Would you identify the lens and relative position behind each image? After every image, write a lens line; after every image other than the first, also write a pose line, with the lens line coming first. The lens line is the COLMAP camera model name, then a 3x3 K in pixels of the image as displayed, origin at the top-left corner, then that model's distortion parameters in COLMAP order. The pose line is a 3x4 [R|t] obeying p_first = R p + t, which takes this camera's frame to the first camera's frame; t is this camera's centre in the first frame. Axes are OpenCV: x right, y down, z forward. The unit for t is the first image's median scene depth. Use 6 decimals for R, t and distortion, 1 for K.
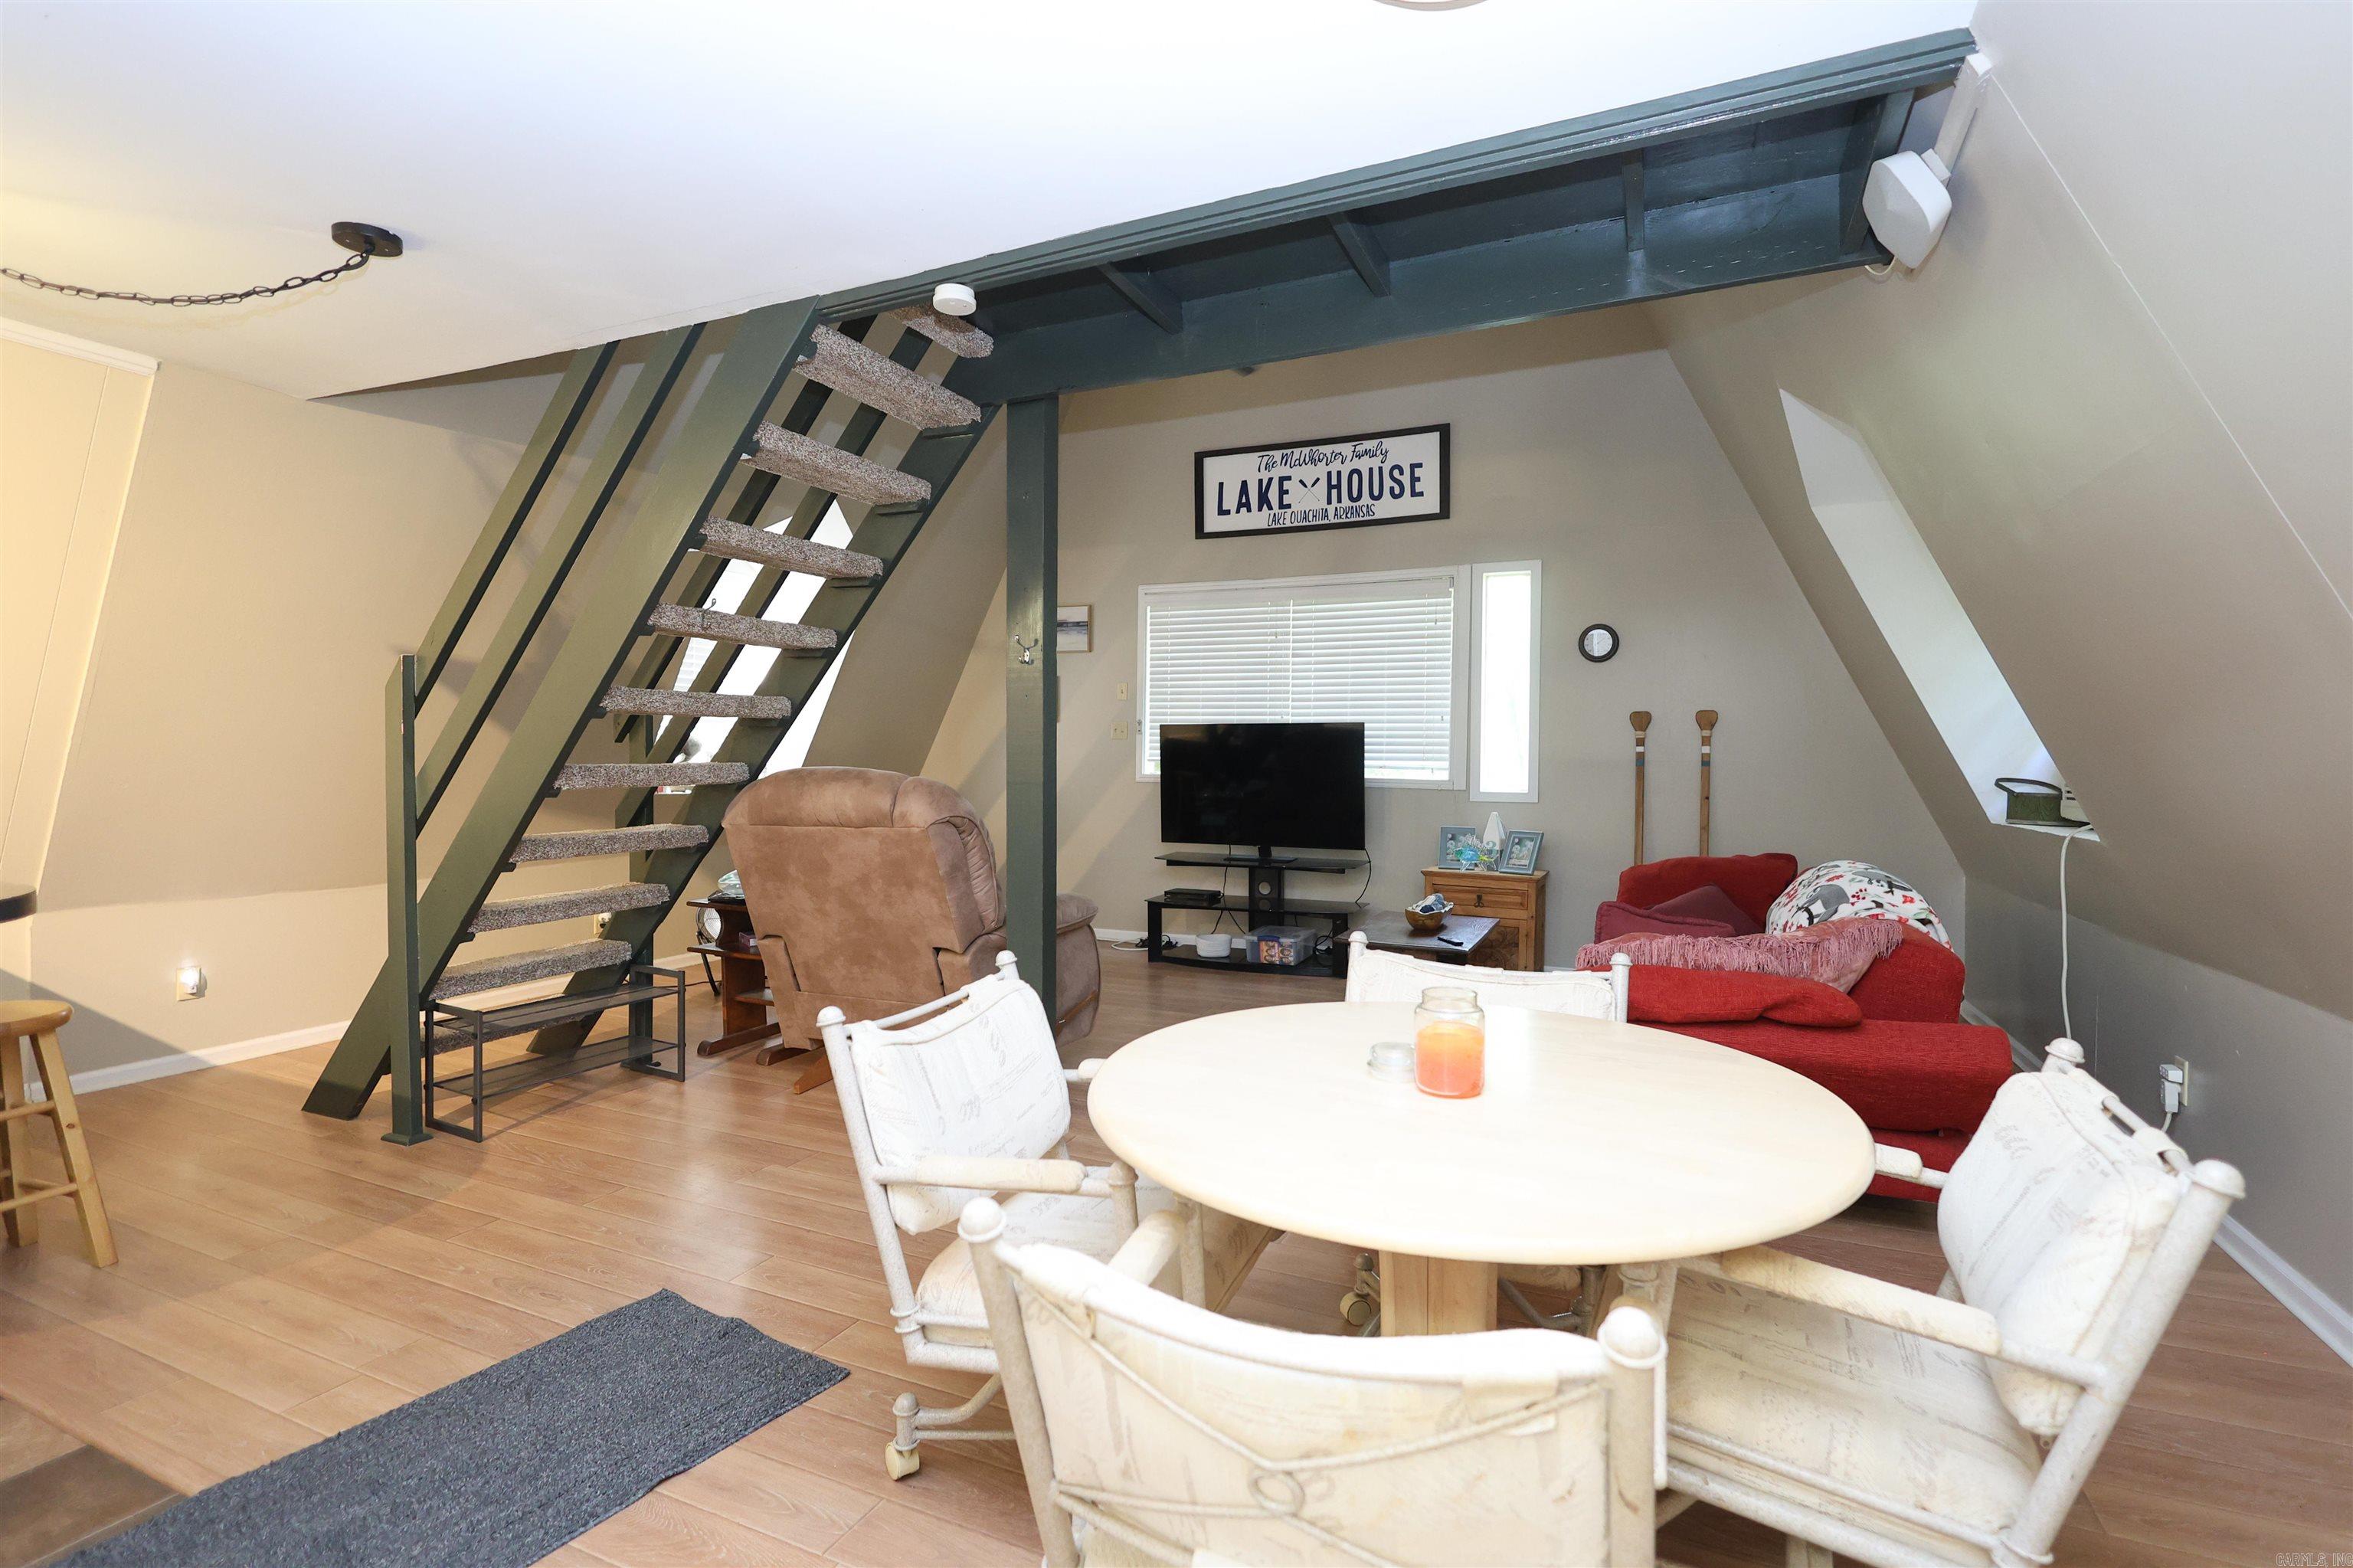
lens RADIAL K [[1090.1, 0, 1176.9], [0, 1090.1, 777.7], [0, 0, 1]] dist [-0.036952, 0.024003]
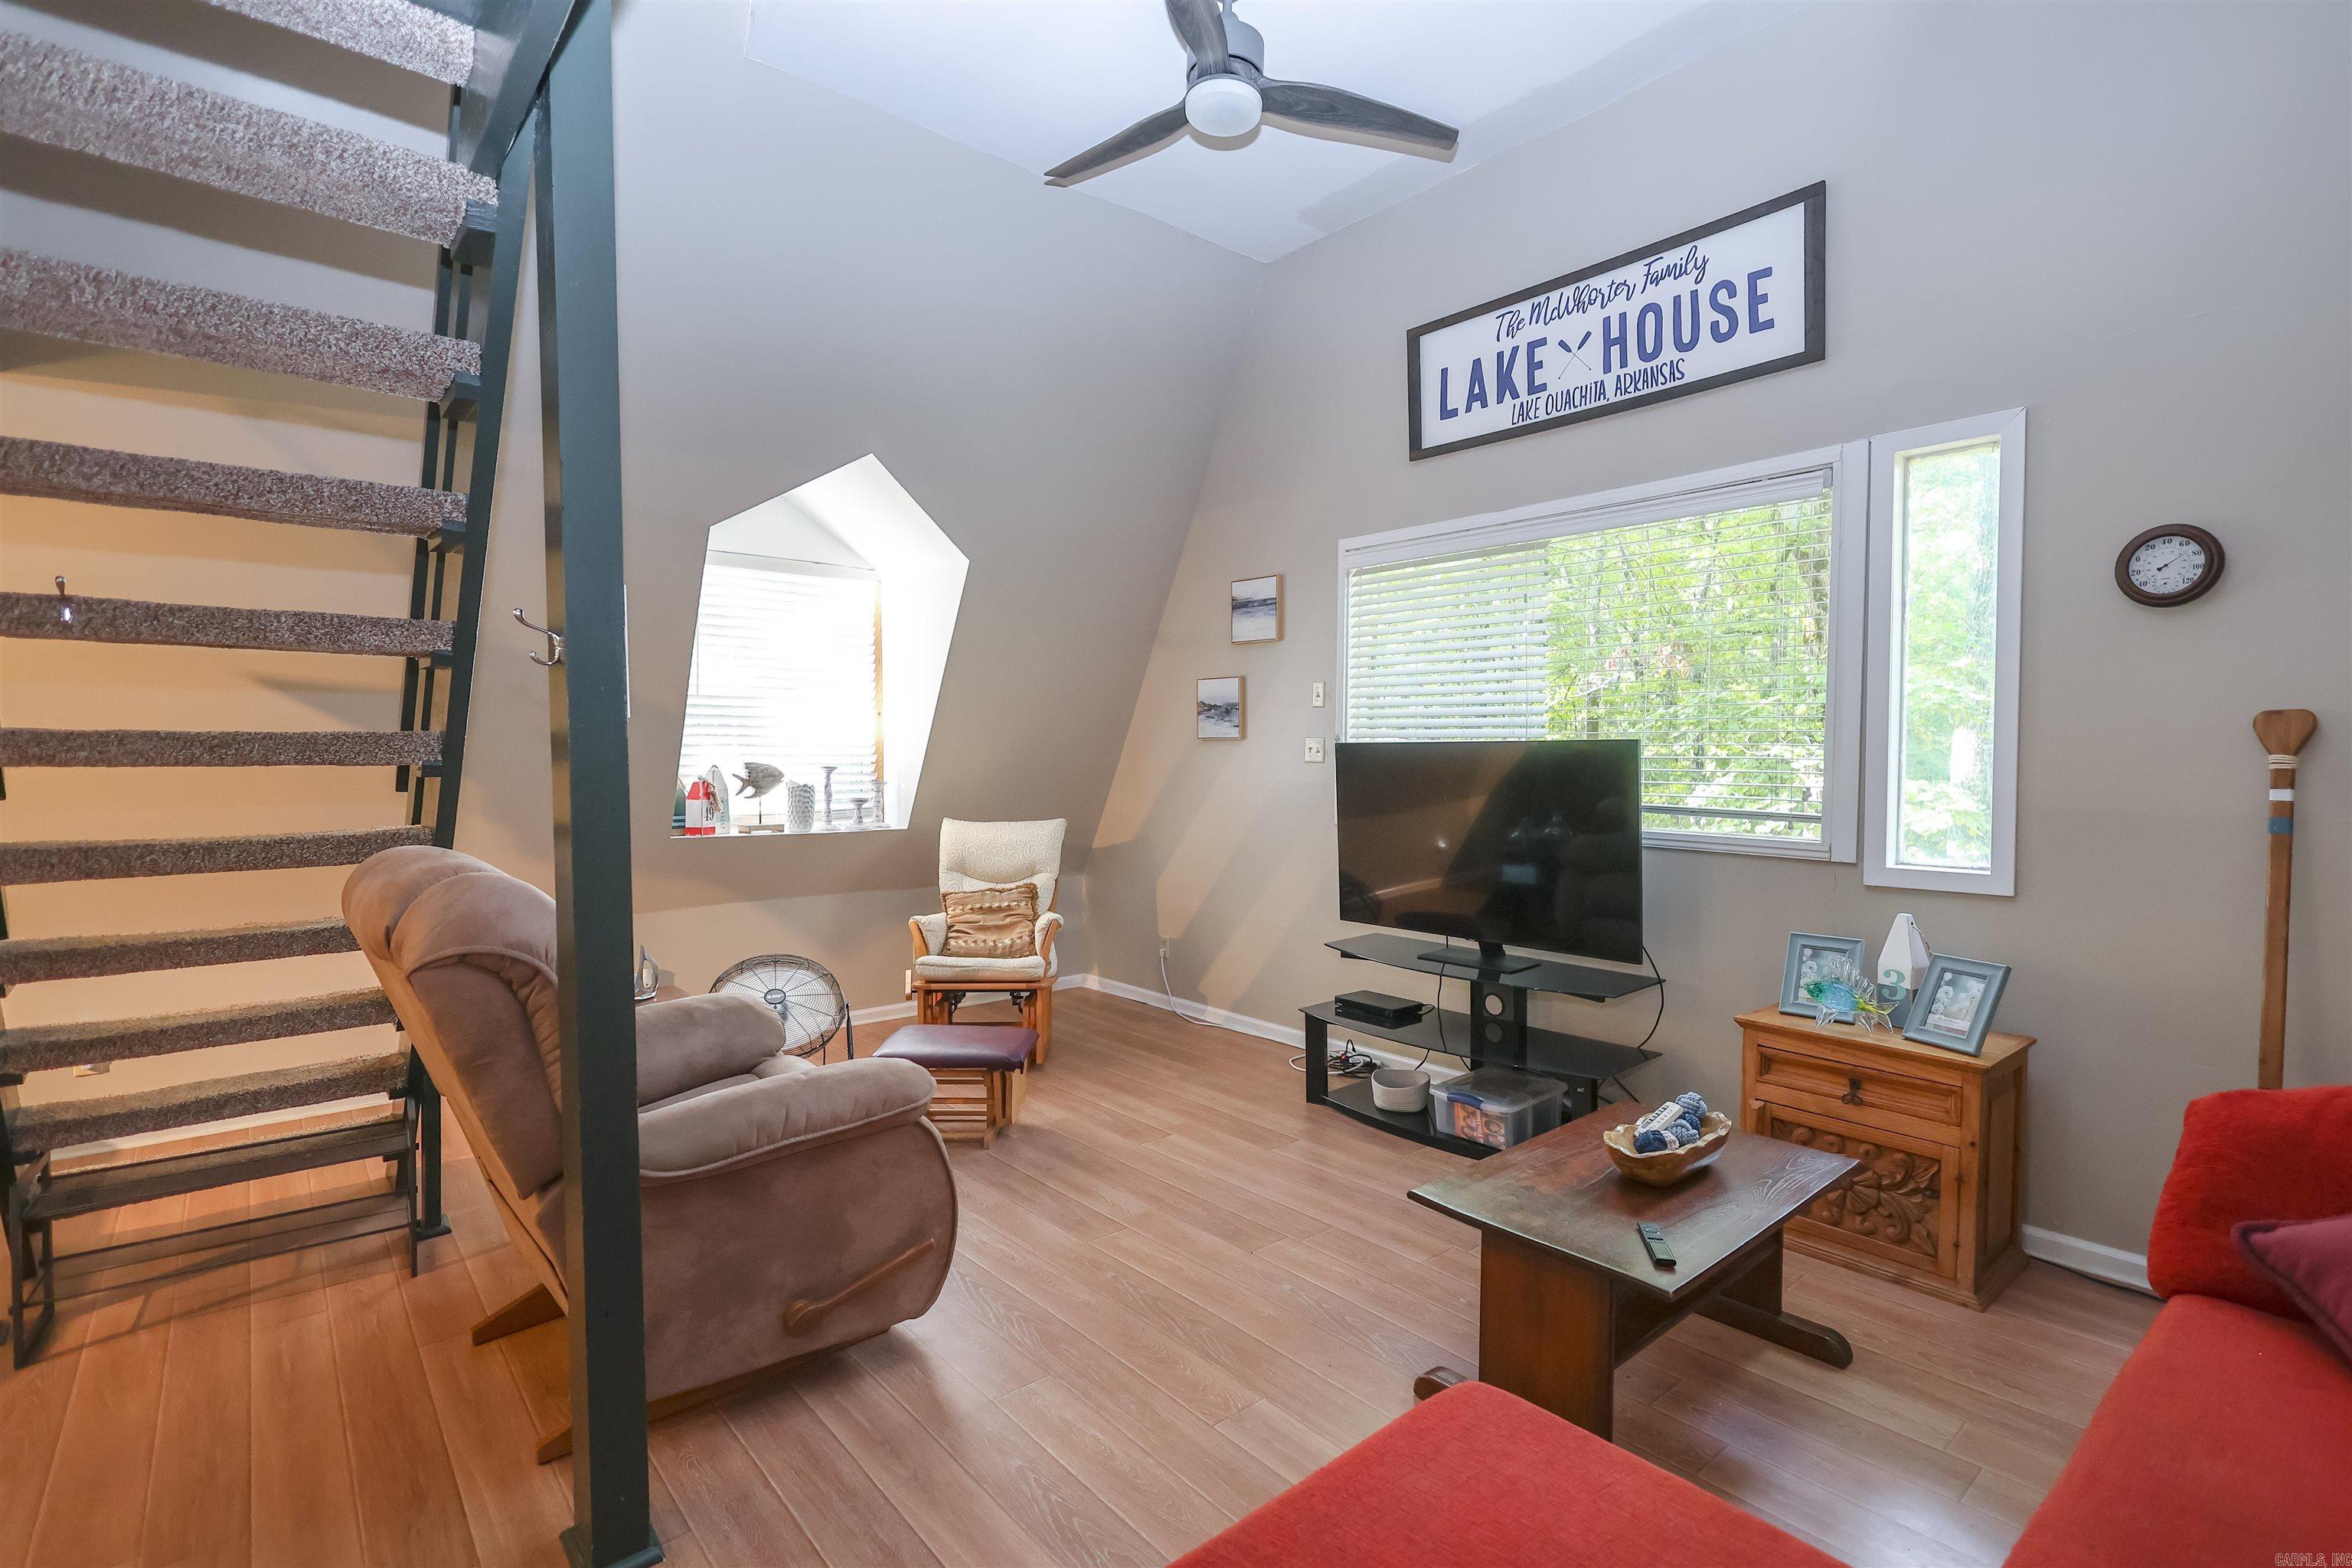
lens RADIAL K [[1089.6, 0, 1176.4], [0, 1089.6, 777.7], [0, 0, 1]] dist [-0.036952, 0.024003]
pose [[0.901625, 0.002220, -0.432514, 0.185601], [-0.001596, 0.999997, 0.001806, -0.029291], [0.432516, -0.000938, 0.901626, 0.364100]]
